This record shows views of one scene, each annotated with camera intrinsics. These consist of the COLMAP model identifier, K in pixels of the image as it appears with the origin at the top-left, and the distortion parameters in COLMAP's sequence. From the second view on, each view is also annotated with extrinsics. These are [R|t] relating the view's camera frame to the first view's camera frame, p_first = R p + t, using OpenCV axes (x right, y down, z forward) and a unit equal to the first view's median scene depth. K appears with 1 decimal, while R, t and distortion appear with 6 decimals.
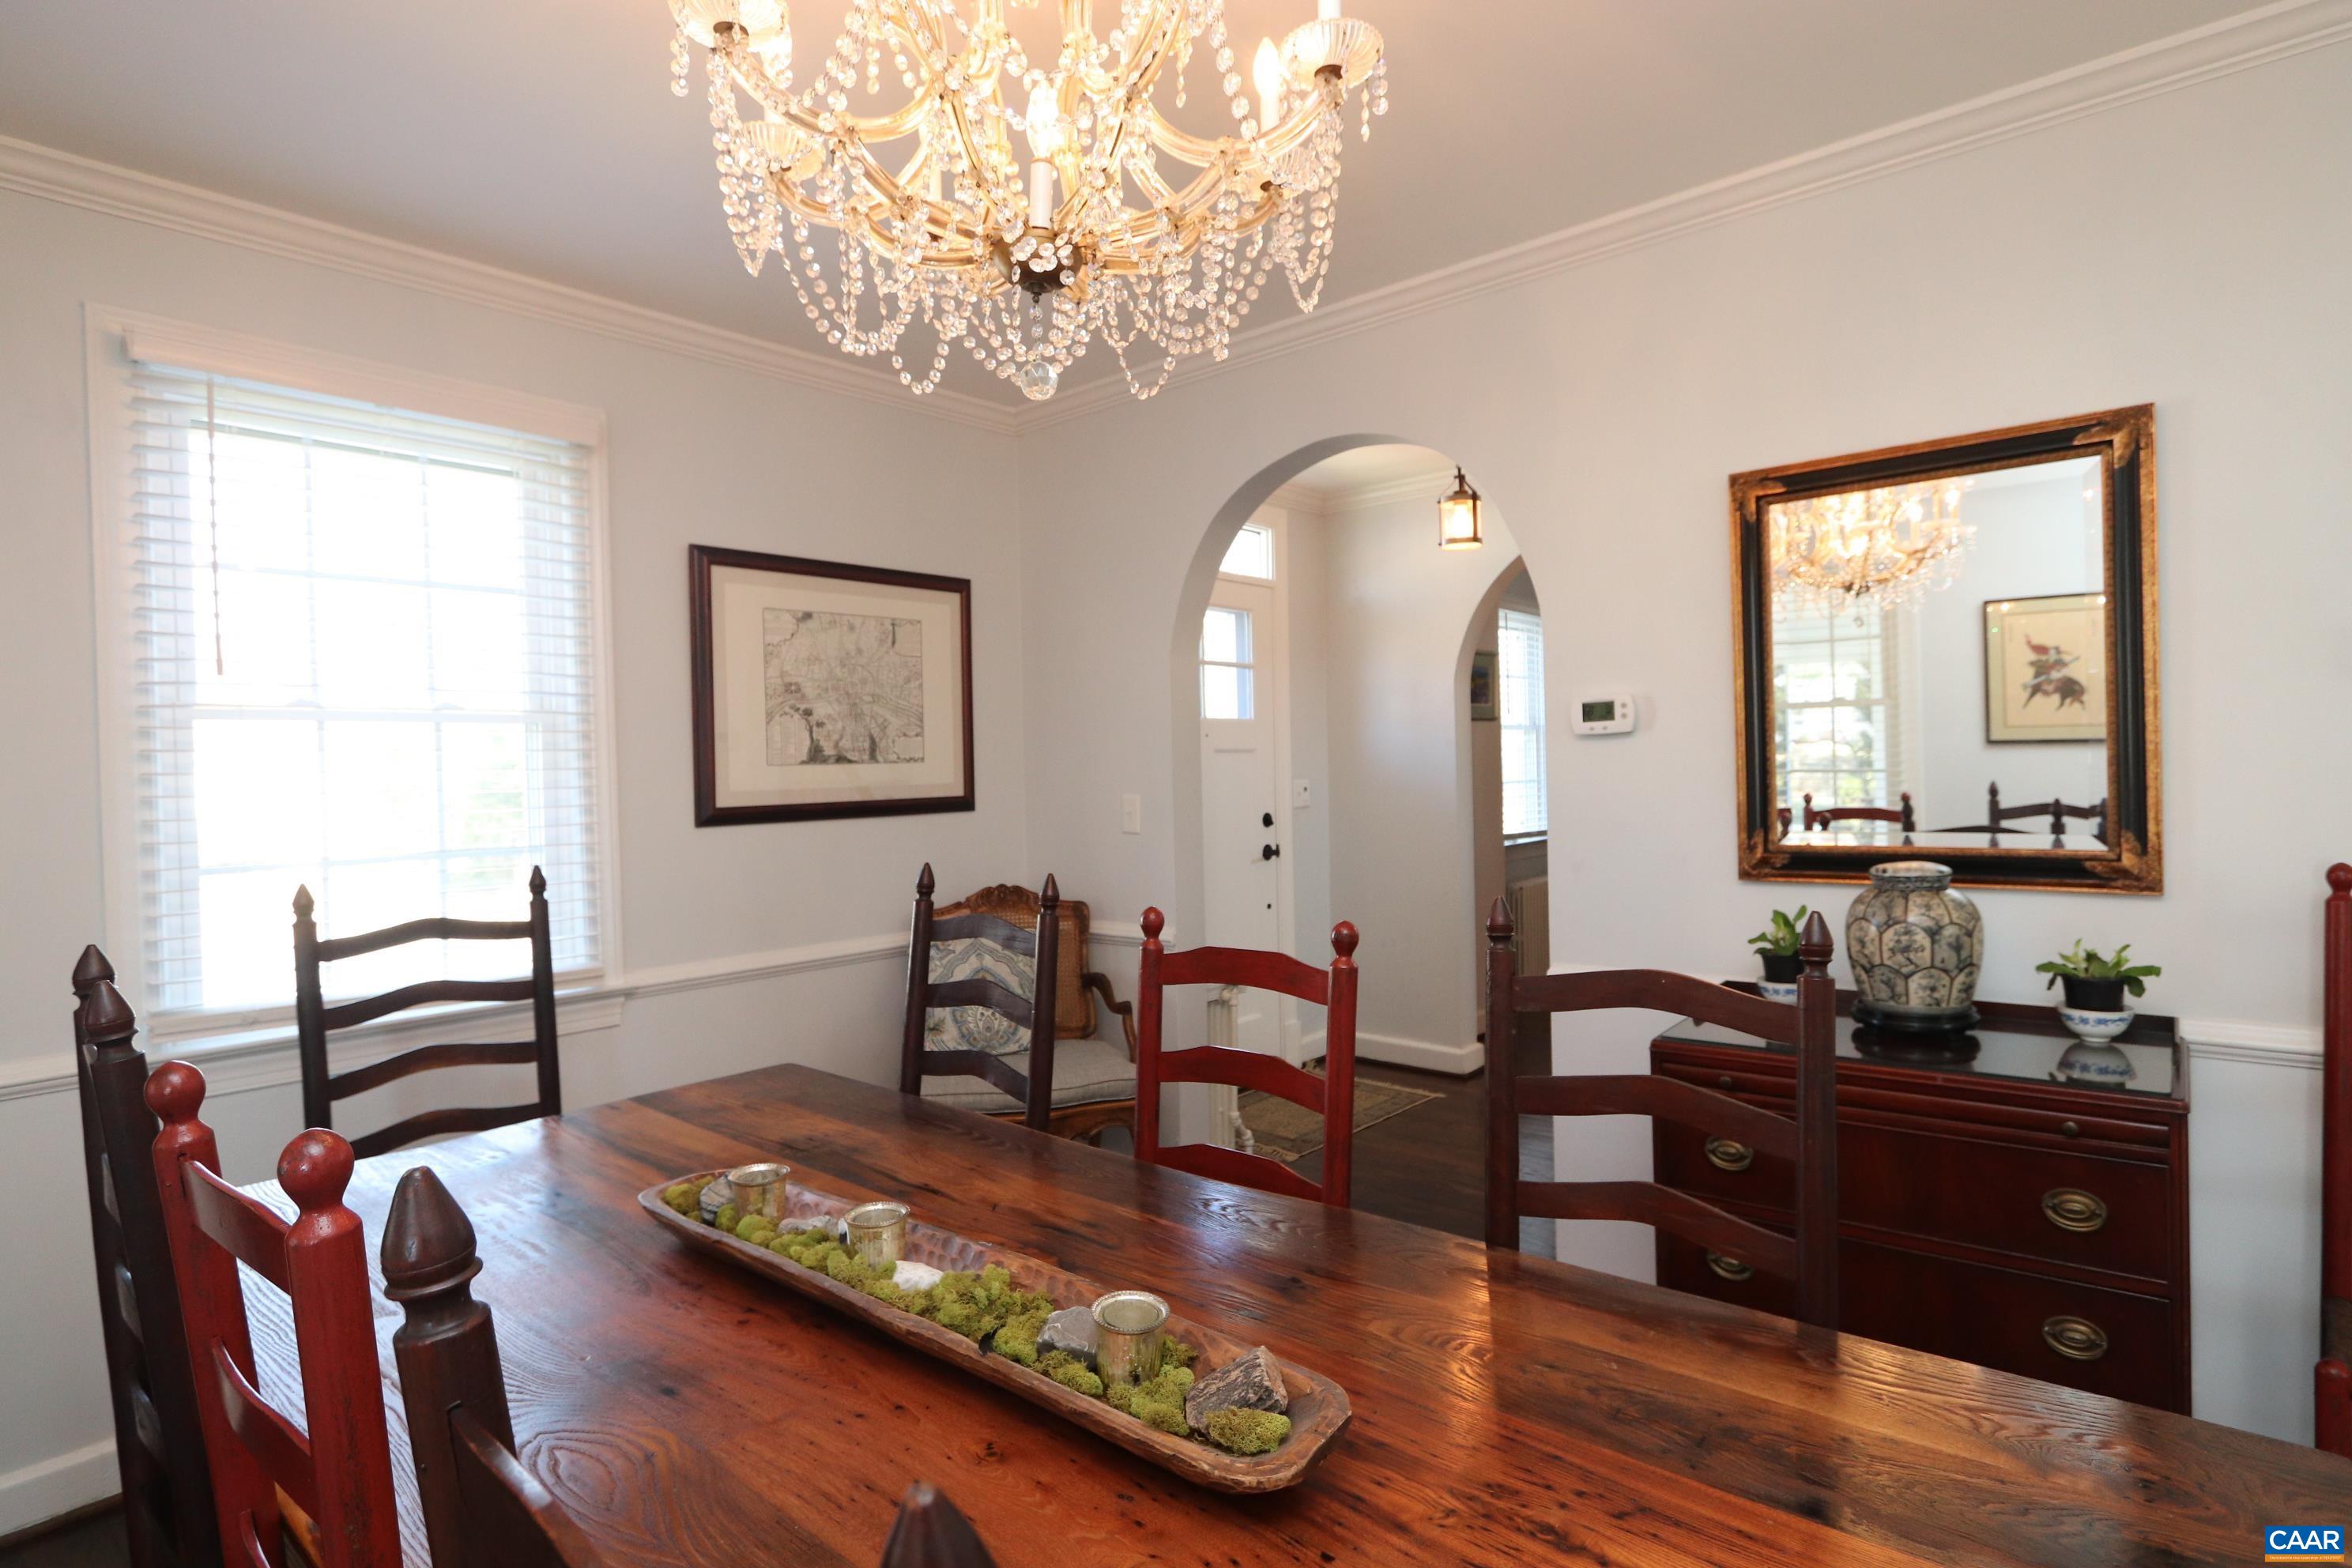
lens RADIAL K [[1195.1, 0, 1176.0], [0, 1195.1, 784.0], [0, 0, 1]] dist [-0.014114, 0.000329]
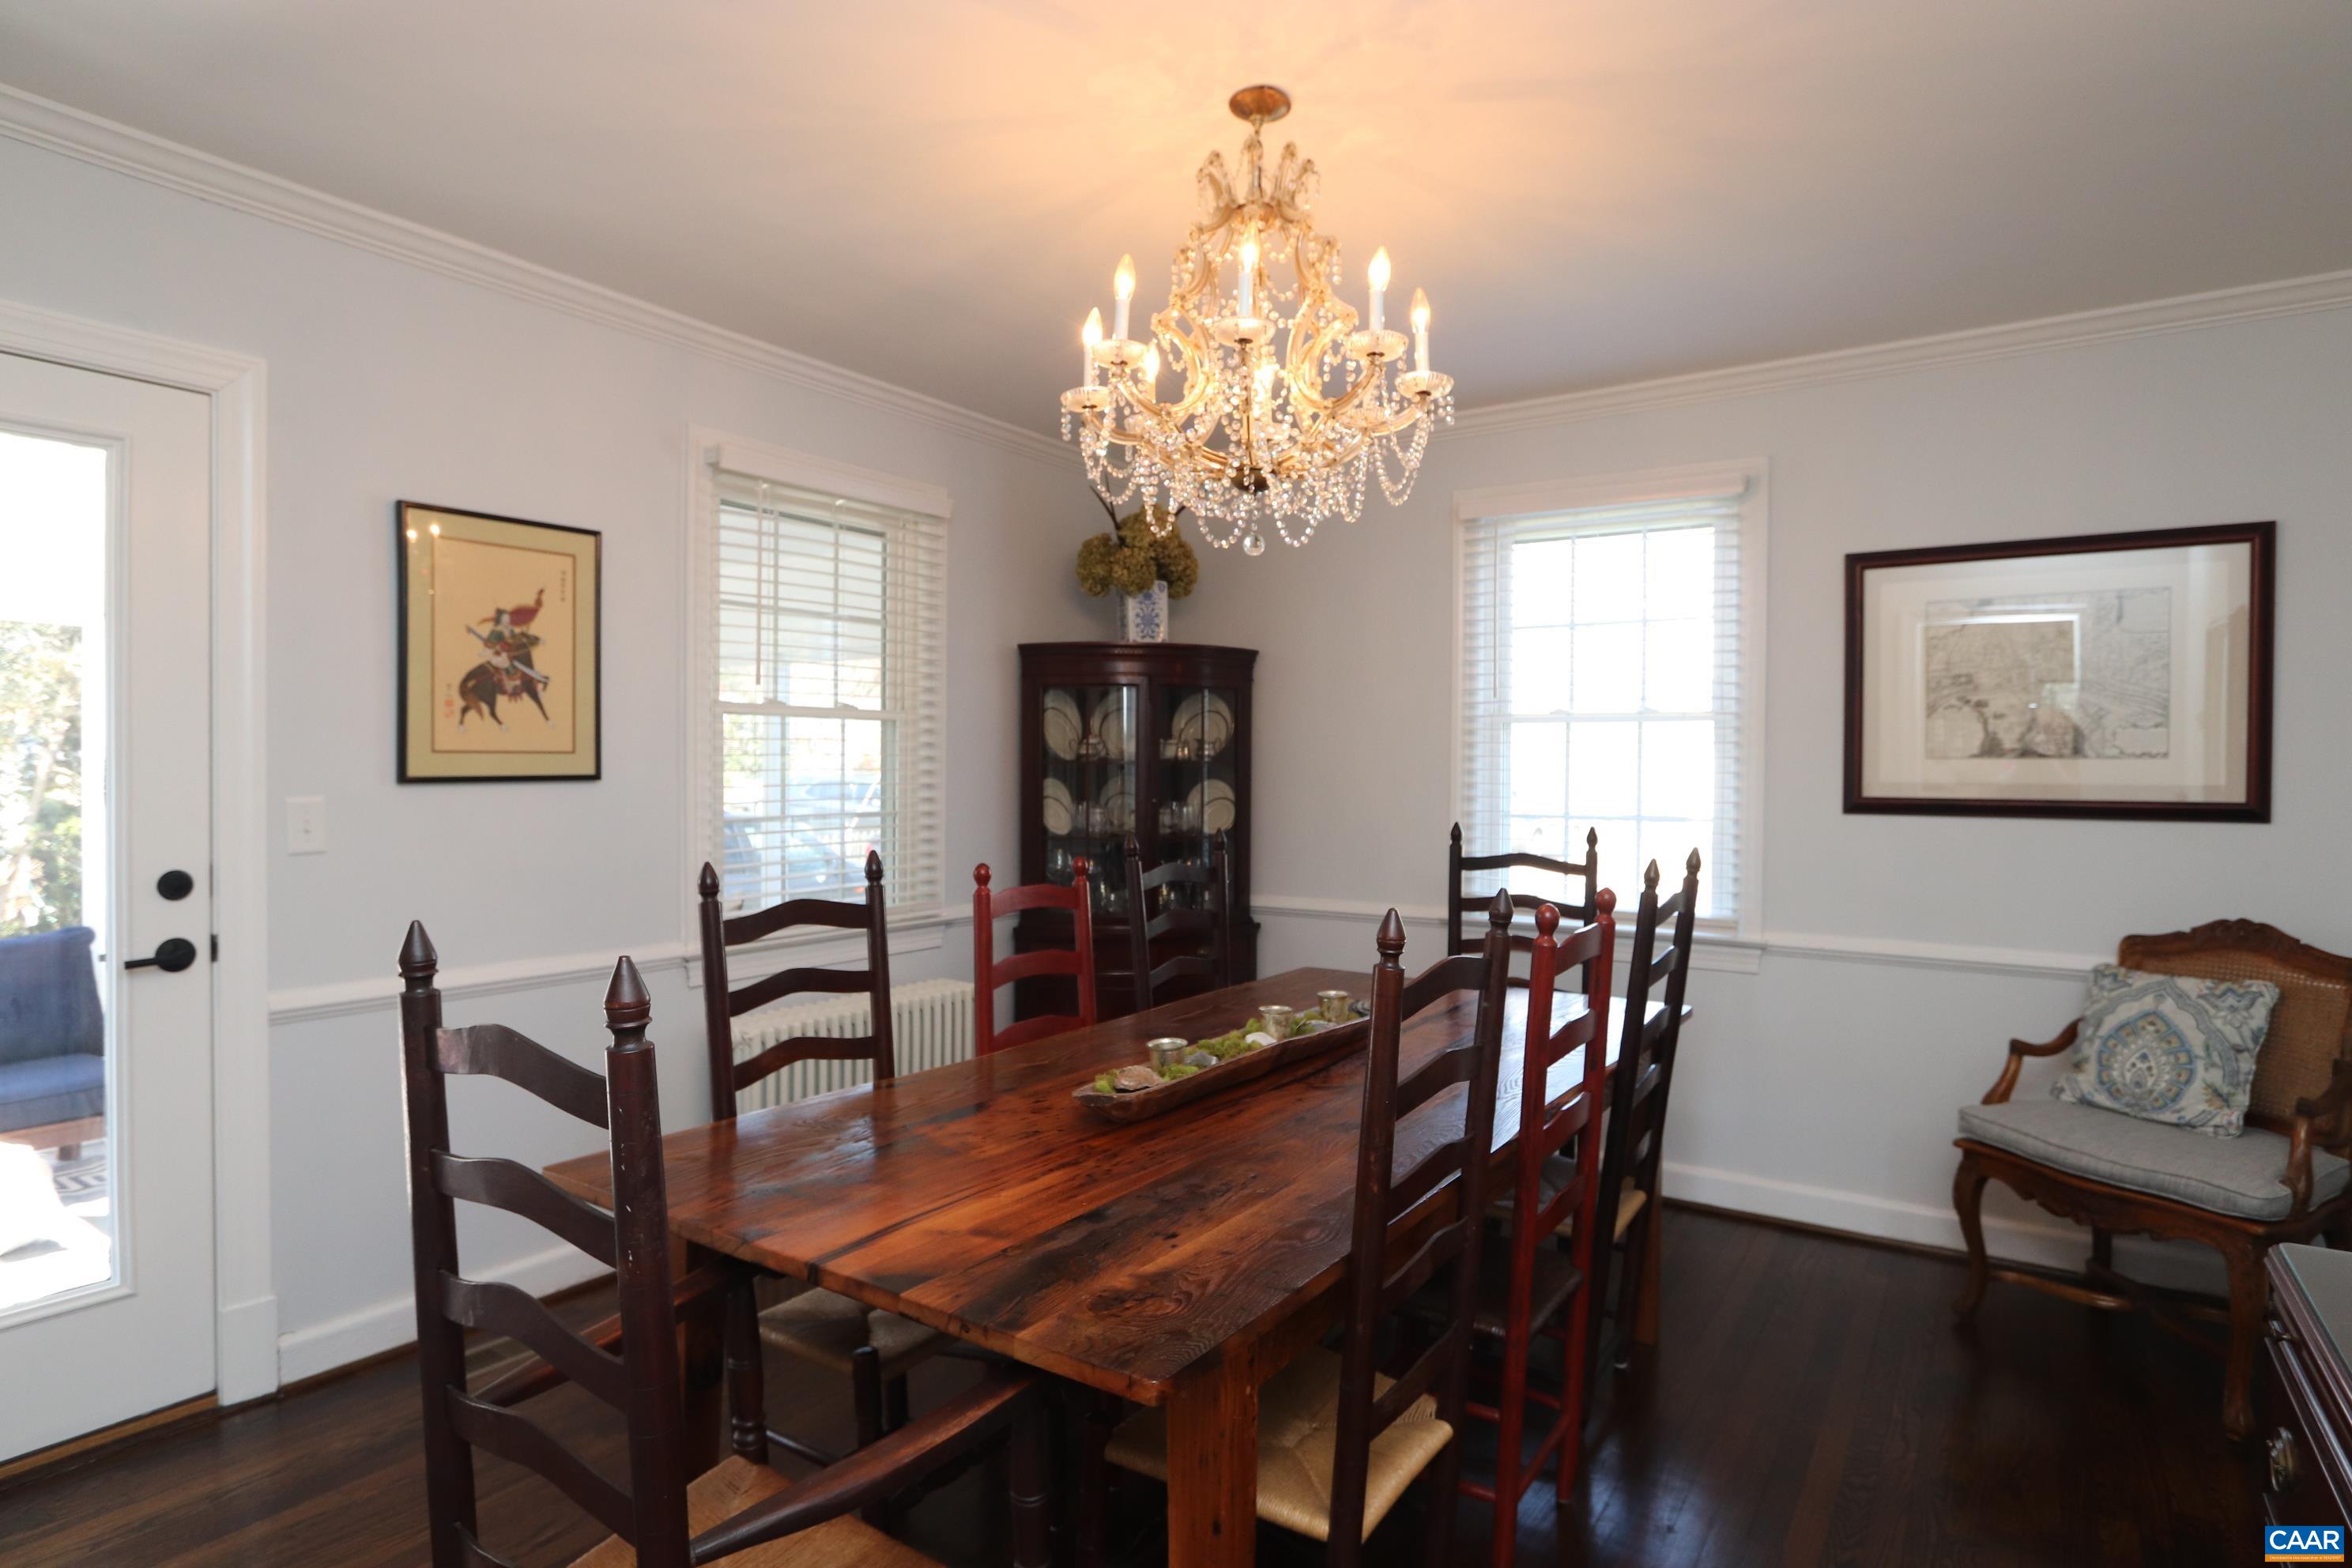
lens RADIAL K [[1244.9, 0, 1176.0], [0, 1244.9, 784.0], [0, 0, 1]] dist [-0.003420, -0.000662]
pose [[0.124011, 0.041457, -0.991414, 0.644761], [-0.024725, 0.998946, 0.038679, -0.019481], [0.991973, 0.019716, 0.124905, 0.249072]]
